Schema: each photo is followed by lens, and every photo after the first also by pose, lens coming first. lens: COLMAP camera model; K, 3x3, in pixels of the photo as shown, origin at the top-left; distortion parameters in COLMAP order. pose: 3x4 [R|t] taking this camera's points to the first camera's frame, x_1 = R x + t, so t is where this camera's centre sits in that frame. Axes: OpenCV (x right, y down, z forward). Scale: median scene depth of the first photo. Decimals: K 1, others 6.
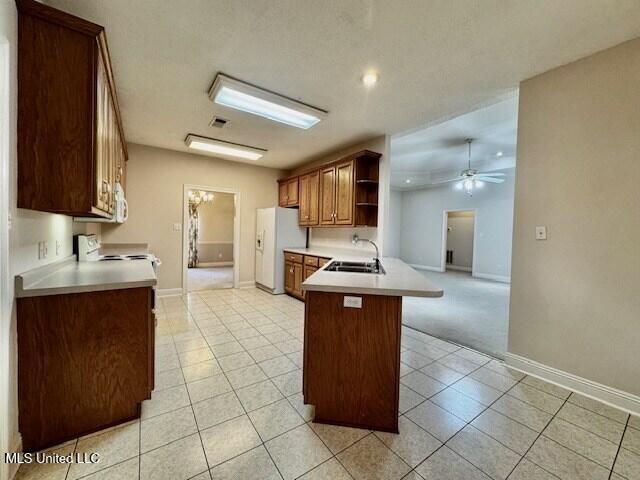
lens RADIAL K [[255.9, 0, 321.1], [0, 255.9, 240.4], [0, 0, 1]] dist [-0.001218, -0.000329]
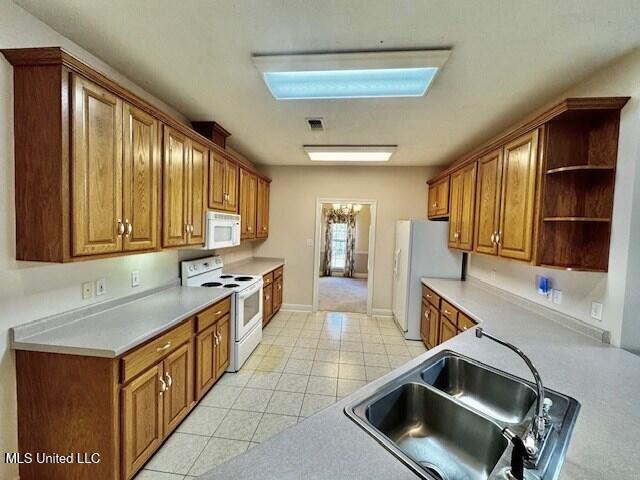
lens RADIAL K [[255.9, 0, 319.4], [0, 255.9, 238.0], [0, 0, 1]] dist [-0.001218, -0.000329]
pose [[0.748594, 0.027674, -0.662451, 0.131645], [-0.035347, 0.999373, 0.001805, -0.087223], [0.662086, 0.022064, 0.749103, 0.343320]]
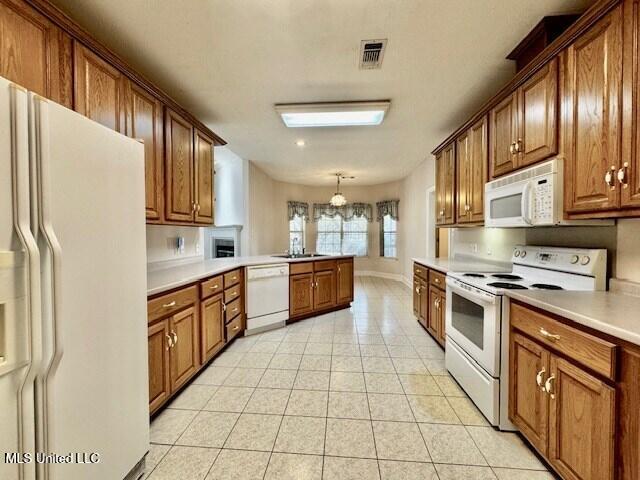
lens RADIAL K [[255.9, 0, 321.1], [0, 255.9, 238.5], [0, 0, 1]] dist [-0.001218, -0.000329]
pose [[-0.770871, -0.033843, 0.636092, -0.595319], [0.001903, 0.998461, 0.055428, -0.055446], [-0.636989, 0.043938, -0.769620, 1.314780]]
